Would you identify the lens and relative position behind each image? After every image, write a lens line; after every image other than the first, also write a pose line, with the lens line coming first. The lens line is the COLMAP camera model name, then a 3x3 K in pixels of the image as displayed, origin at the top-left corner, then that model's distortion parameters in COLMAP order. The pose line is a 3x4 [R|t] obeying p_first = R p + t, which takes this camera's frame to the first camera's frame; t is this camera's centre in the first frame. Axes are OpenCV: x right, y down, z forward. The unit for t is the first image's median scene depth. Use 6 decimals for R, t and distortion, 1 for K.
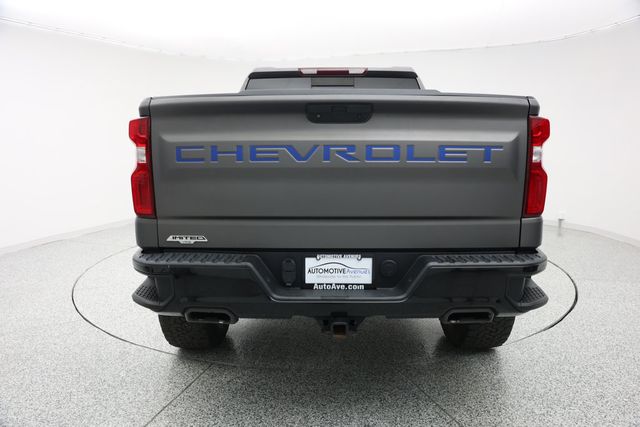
lens RADIAL K [[439.1, 0, 320.0], [0, 439.1, 213.5], [0, 0, 1]] dist [-0.085272, 0.003064]
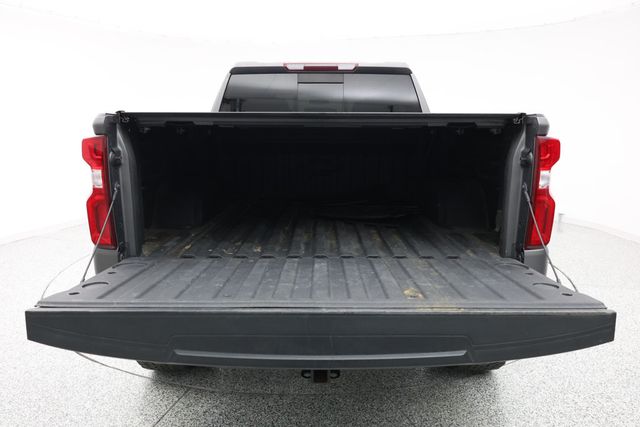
lens RADIAL K [[441.4, 0, 320.0], [0, 441.4, 213.5], [0, 0, 1]] dist [-0.024854, 0.002671]
pose [[0.999887, 0.001540, 0.014922, 0.020562], [-0.002122, 0.999235, 0.039042, -0.072812], [-0.014850, -0.039069, 0.999126, 0.069912]]
